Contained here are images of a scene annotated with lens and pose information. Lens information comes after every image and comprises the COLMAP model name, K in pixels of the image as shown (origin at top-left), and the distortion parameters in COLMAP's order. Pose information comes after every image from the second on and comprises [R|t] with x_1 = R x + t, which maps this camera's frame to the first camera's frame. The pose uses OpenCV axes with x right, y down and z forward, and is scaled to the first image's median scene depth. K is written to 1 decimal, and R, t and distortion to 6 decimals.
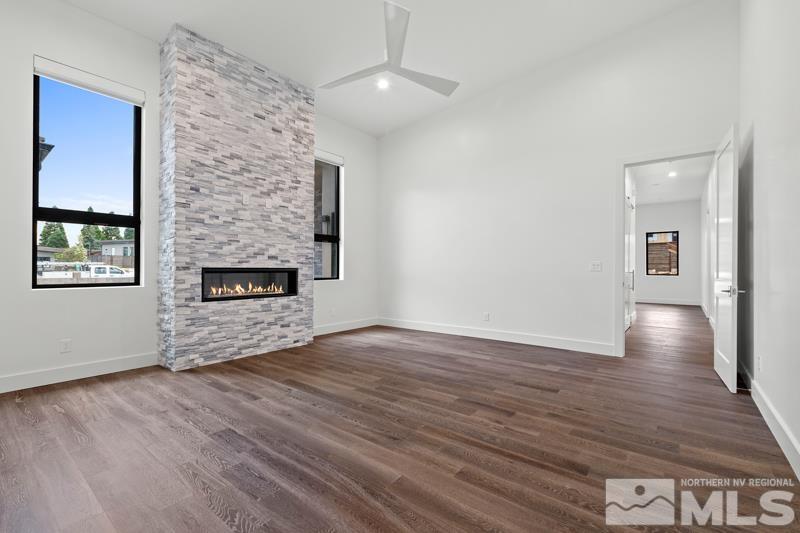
lens RADIAL K [[349.7, 0, 403.3], [0, 349.7, 264.6], [0, 0, 1]] dist [0.007187, -0.000596]
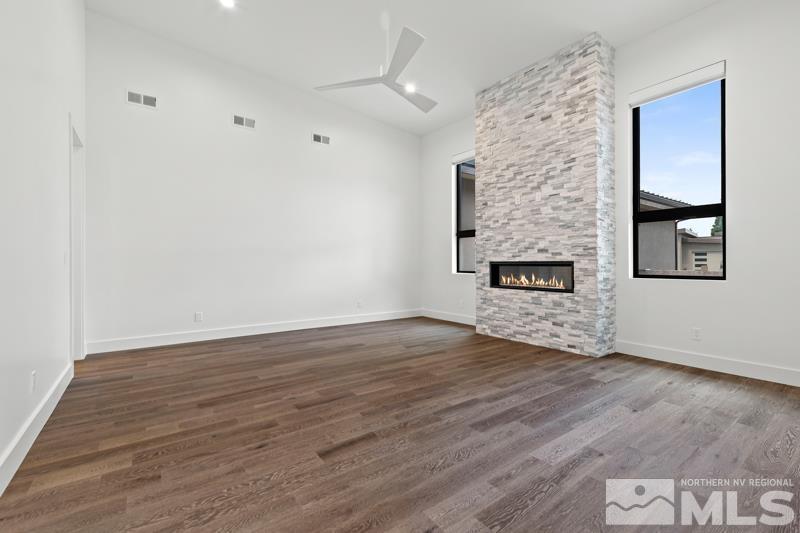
lens RADIAL K [[349.7, 0, 403.3], [0, 349.7, 264.6], [0, 0, 1]] dist [0.007187, -0.000596]
pose [[-0.260322, 0.004315, -0.965512, 0.705498], [0.014945, 0.999888, 0.000439, 0.012963], [0.965406, -0.014316, -0.260357, 0.917575]]
